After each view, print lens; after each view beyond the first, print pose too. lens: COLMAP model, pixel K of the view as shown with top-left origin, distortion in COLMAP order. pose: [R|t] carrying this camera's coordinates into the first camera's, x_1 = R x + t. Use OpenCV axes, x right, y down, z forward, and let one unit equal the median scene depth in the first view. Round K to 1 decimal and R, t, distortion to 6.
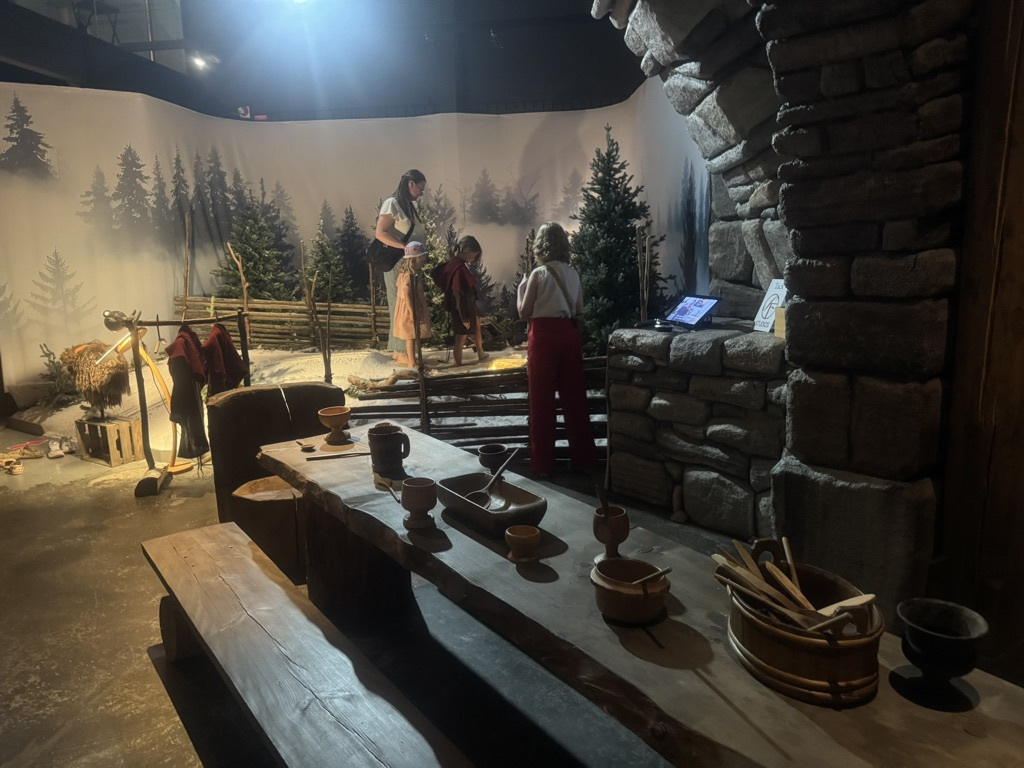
lens RADIAL K [[736.3, 0, 513.3], [0, 736.3, 382.3], [0, 0, 1]] dist [0.021628, -0.022400]
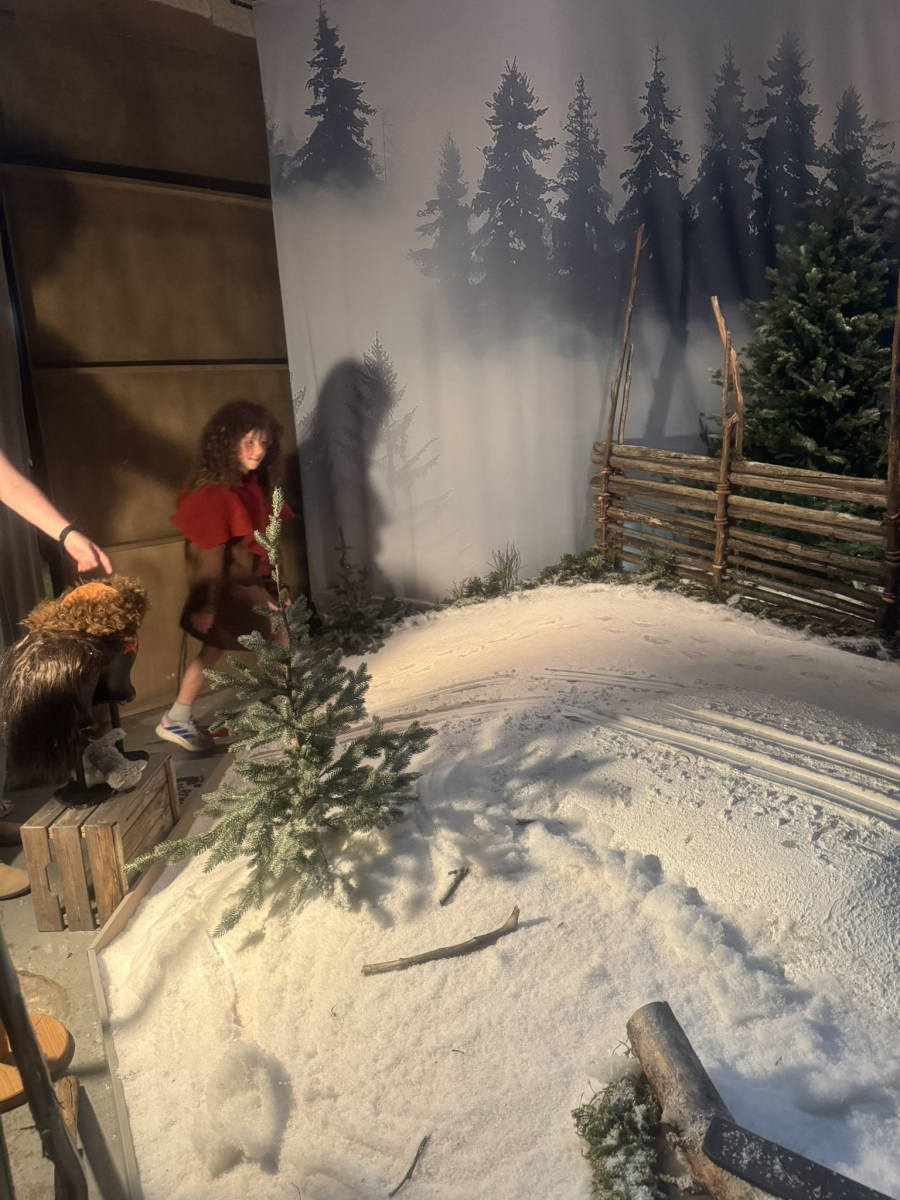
lens RADIAL K [[862.9, 0, 457.1], [0, 862.9, 605.2], [0, 0, 1]] dist [0.021628, -0.022400]
pose [[0.518133, 0.205449, -0.830258, -0.075932], [-0.111793, 0.978662, 0.172405, -0.105215], [0.847962, 0.003488, 0.530045, 0.701084]]
